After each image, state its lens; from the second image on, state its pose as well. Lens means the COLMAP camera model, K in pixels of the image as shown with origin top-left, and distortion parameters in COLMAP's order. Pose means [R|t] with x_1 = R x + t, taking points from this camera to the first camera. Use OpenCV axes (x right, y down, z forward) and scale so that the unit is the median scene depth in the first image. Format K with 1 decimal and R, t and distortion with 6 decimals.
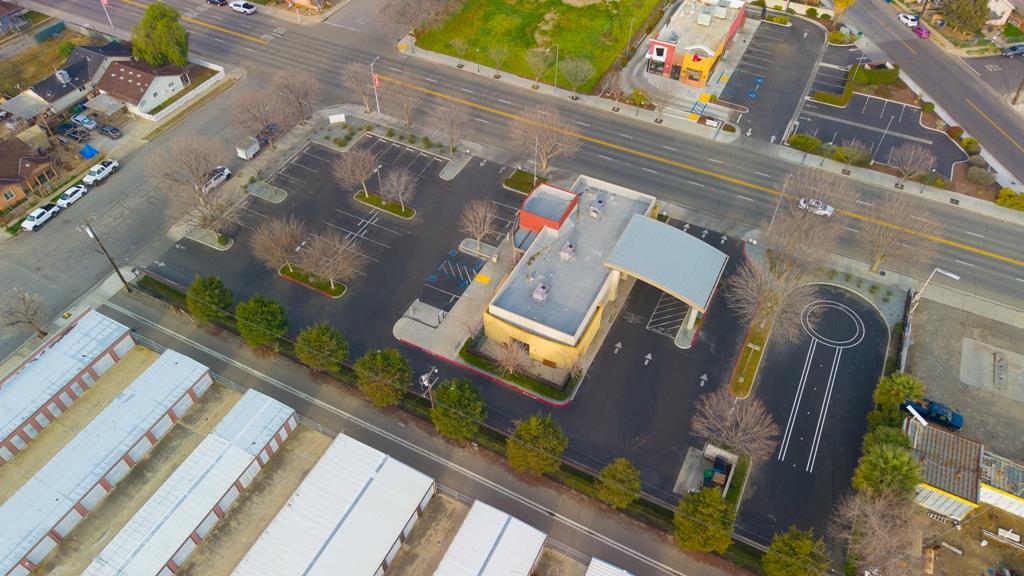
lens RADIAL K [[713.1, 0, 512.0], [0, 713.1, 293.4], [0, 0, 1]] dist [0.034282, -0.031793]
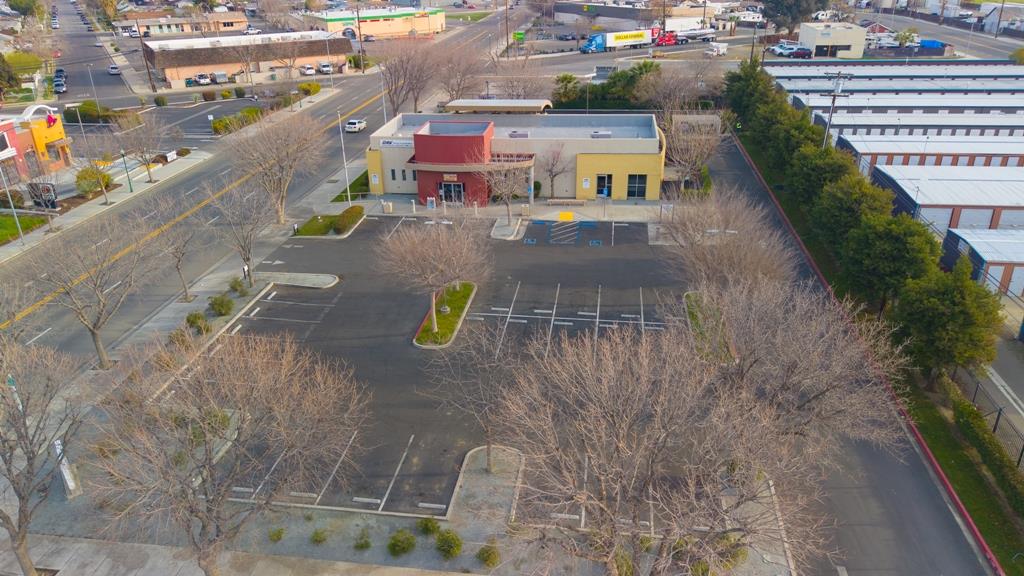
lens RADIAL K [[713.1, 0, 512.0], [0, 713.1, 293.4], [0, 0, 1]] dist [0.034282, -0.031793]
pose [[-0.329813, -0.403414, 0.853511, -0.558336], [0.711130, 0.488461, 0.505667, -0.320579], [-0.620900, 0.773733, 0.125779, 0.879480]]
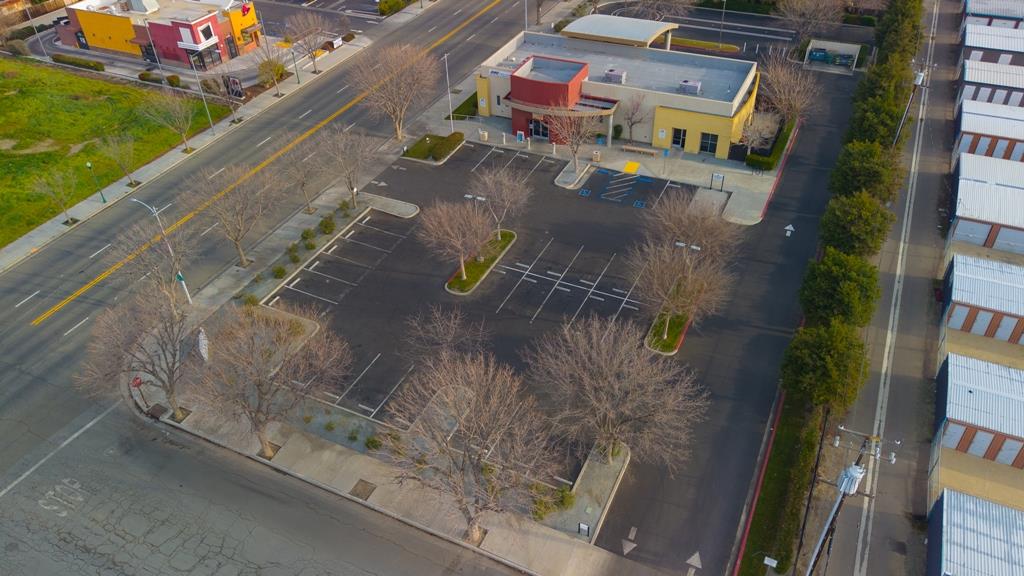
lens RADIAL K [[746.4, 0, 516.5], [0, 746.4, 284.8], [0, 0, 1]] dist [0.040155, -0.044773]
pose [[-0.029207, -0.624486, 0.780490, -0.648060], [0.760130, 0.493184, 0.423051, -0.340849], [-0.649115, 0.605629, 0.460286, 0.690620]]
